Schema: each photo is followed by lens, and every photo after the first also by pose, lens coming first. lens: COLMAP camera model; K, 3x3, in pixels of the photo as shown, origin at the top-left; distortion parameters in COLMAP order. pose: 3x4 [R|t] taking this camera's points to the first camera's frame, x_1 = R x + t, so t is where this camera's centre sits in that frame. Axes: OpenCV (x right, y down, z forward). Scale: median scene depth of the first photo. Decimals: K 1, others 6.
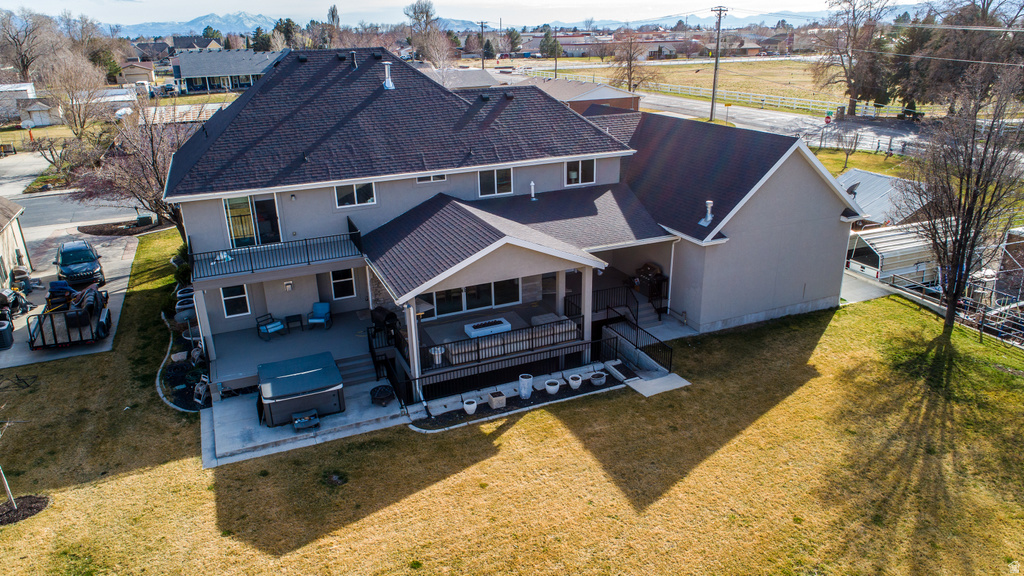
lens RADIAL K [[683.7, 0, 511.6], [0, 683.7, 290.5], [0, 0, 1]] dist [-0.017688, 0.005473]
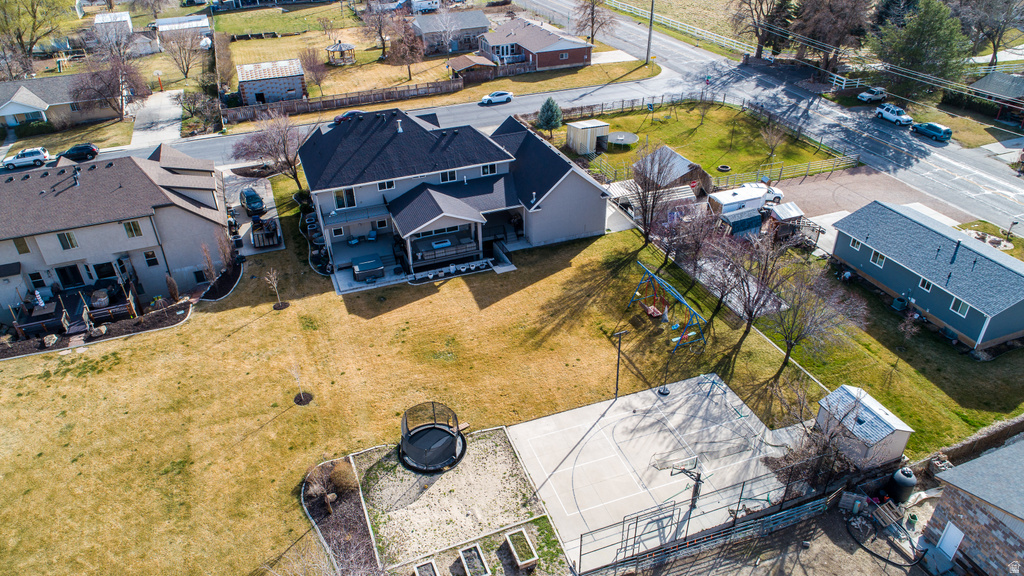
lens RADIAL K [[688.1, 0, 510.6], [0, 688.1, 287.0], [0, 0, 1]] dist [-0.015583, 0.005797]
pose [[0.998964, 0.024448, -0.038384, 0.330320], [-0.016439, 0.980346, 0.196601, -0.298210], [0.042436, -0.195767, 0.979732, -1.515146]]
